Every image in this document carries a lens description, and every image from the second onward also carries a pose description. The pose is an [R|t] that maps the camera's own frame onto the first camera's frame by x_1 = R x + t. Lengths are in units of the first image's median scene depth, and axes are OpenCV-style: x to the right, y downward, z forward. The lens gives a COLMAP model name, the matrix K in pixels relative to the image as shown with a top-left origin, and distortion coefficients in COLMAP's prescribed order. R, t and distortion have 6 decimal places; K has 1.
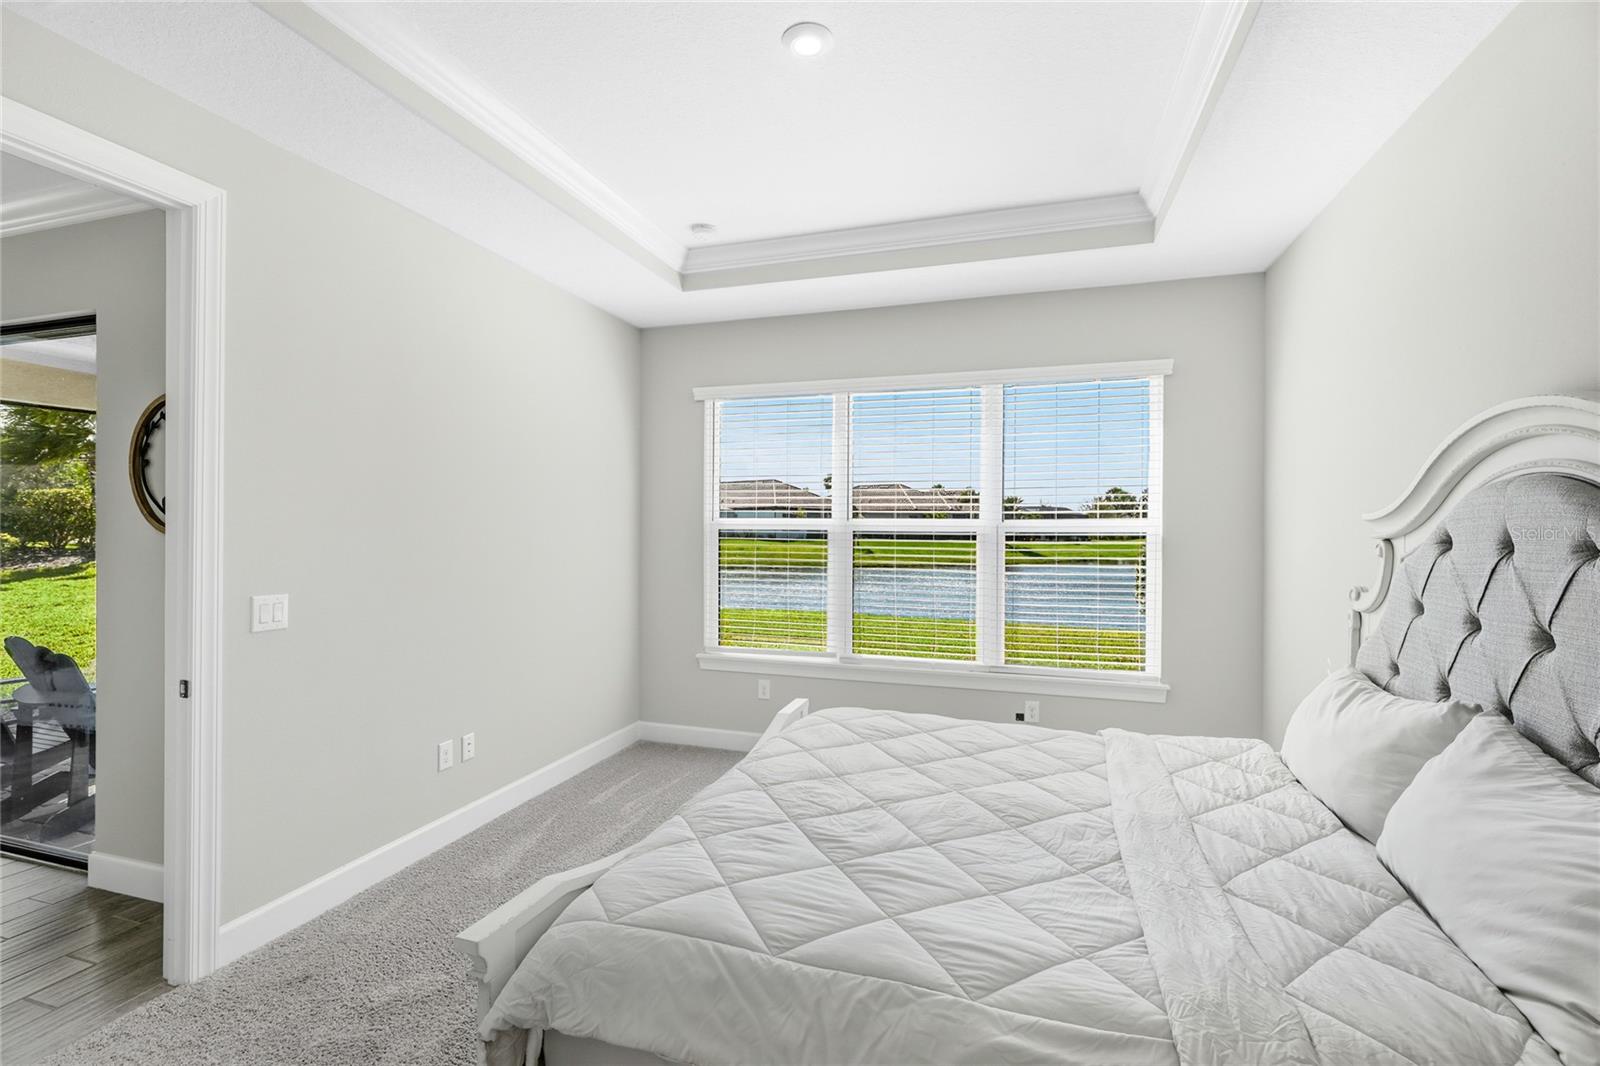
lens RADIAL K [[716.8, 0, 794.9], [0, 716.8, 531.1], [0, 0, 1]] dist [-0.002765, 0.000445]
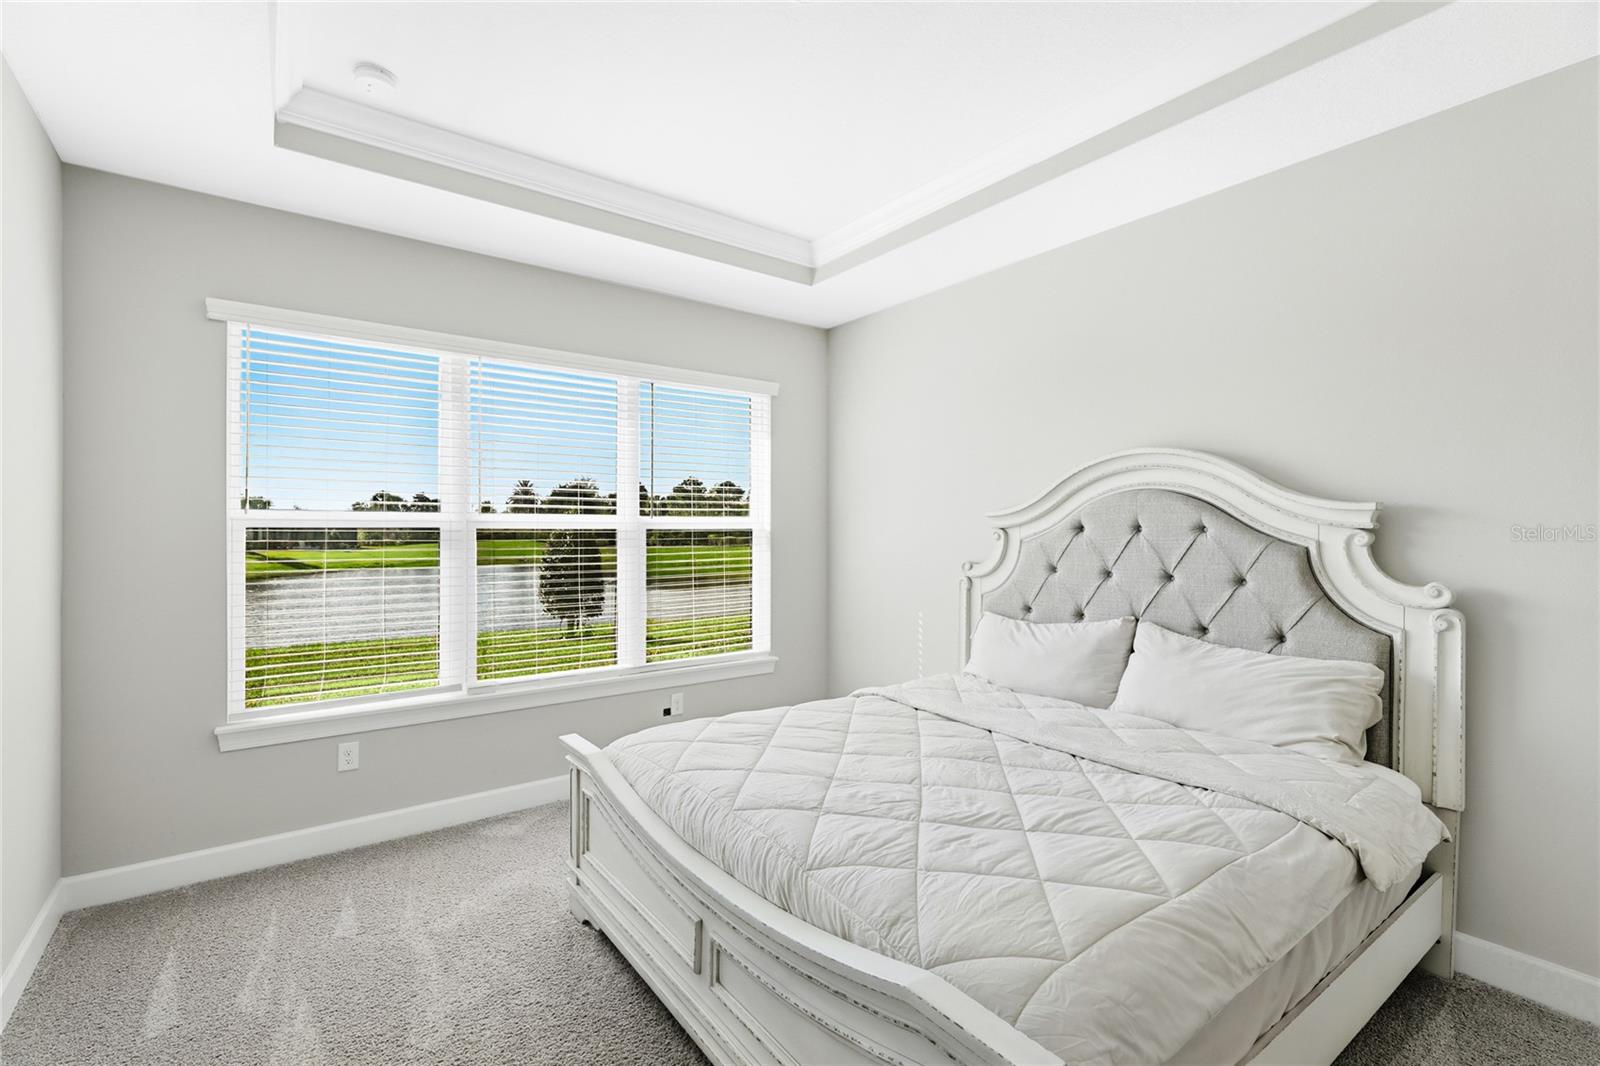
lens RADIAL K [[716.8, 0, 796.8], [0, 716.8, 528.5], [0, 0, 1]] dist [-0.002765, 0.000445]
pose [[0.575257, -0.000902, 0.817972, -0.630161], [0.010148, 0.999930, -0.006034, 0.014404], [-0.817910, 0.011771, 0.575226, 0.418023]]
